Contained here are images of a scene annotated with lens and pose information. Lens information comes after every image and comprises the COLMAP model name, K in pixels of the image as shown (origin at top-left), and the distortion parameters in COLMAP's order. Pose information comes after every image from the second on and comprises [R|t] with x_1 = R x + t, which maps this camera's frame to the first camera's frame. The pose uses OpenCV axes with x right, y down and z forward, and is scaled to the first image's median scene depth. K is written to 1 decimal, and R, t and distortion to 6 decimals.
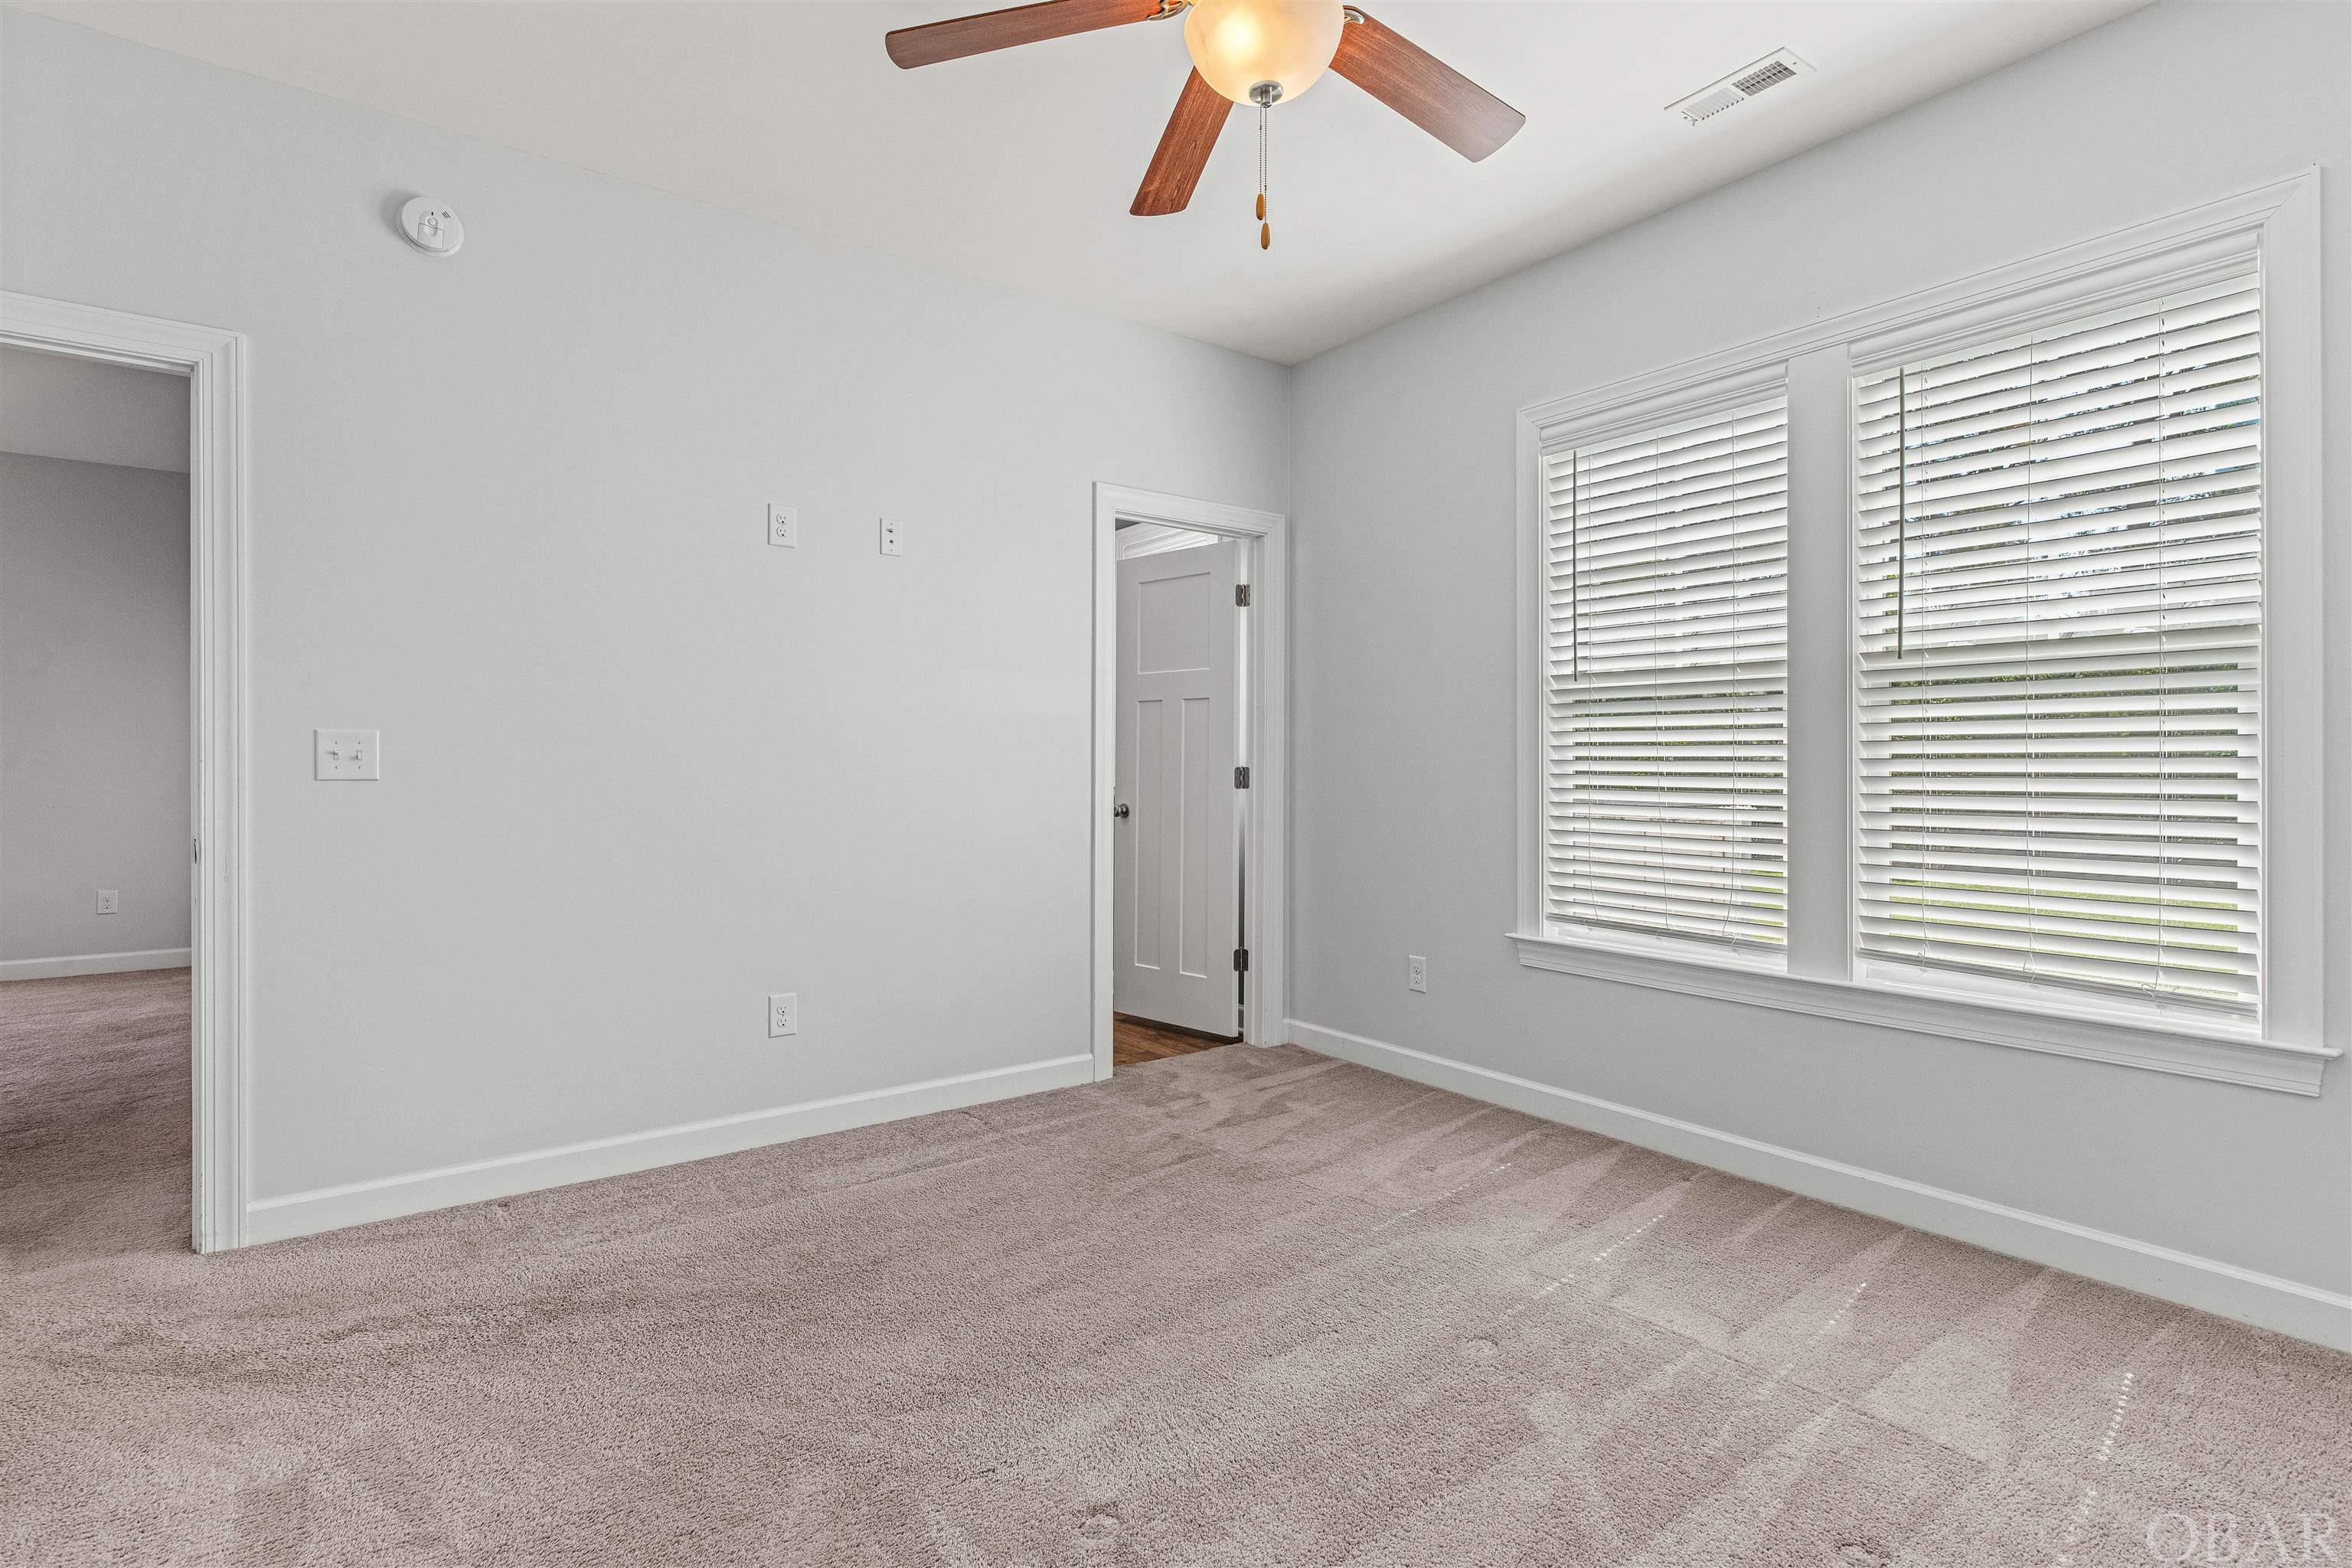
lens RADIAL K [[1144.6, 0, 1187.7], [0, 1144.6, 754.6], [0, 0, 1]] dist [0.002933, 0.000949]
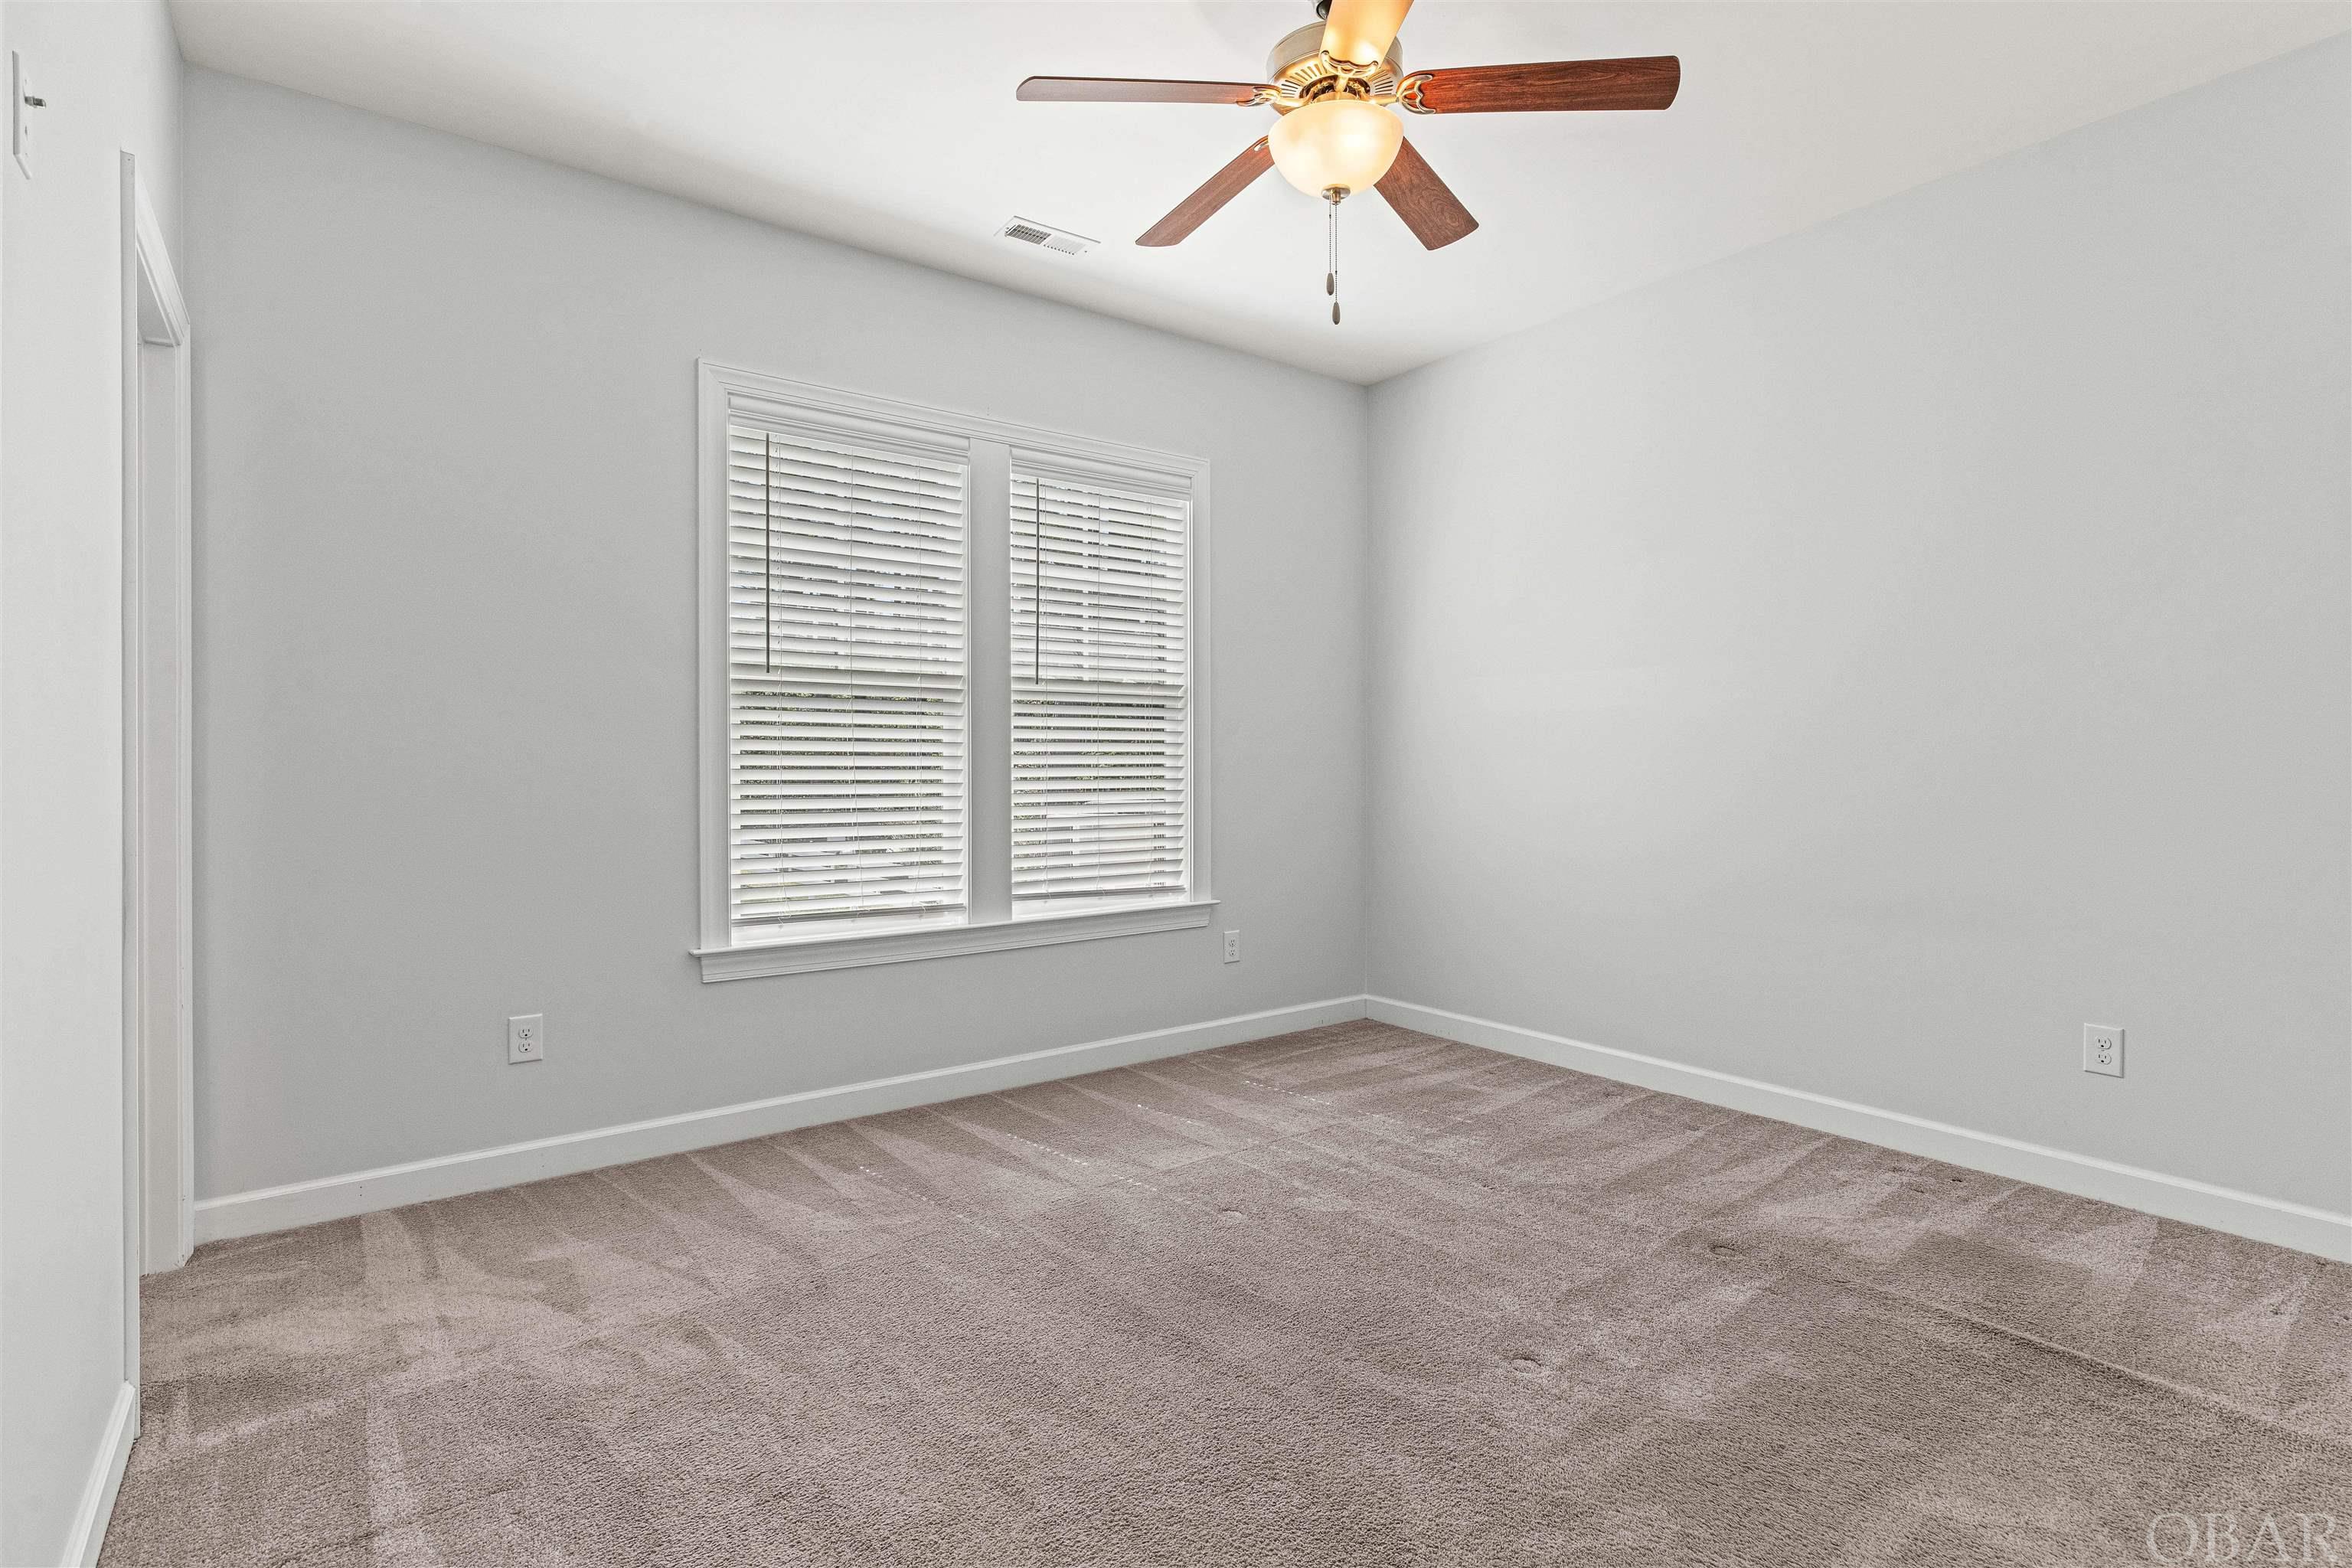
lens RADIAL K [[1144.6, 0, 1187.7], [0, 1144.6, 754.6], [0, 0, 1]] dist [0.002933, 0.000949]
pose [[0.001555, 0.002500, 0.999996, -0.732107], [-0.007896, 0.999966, -0.002487, 0.004581], [-0.999968, -0.007893, 0.001574, 0.754704]]
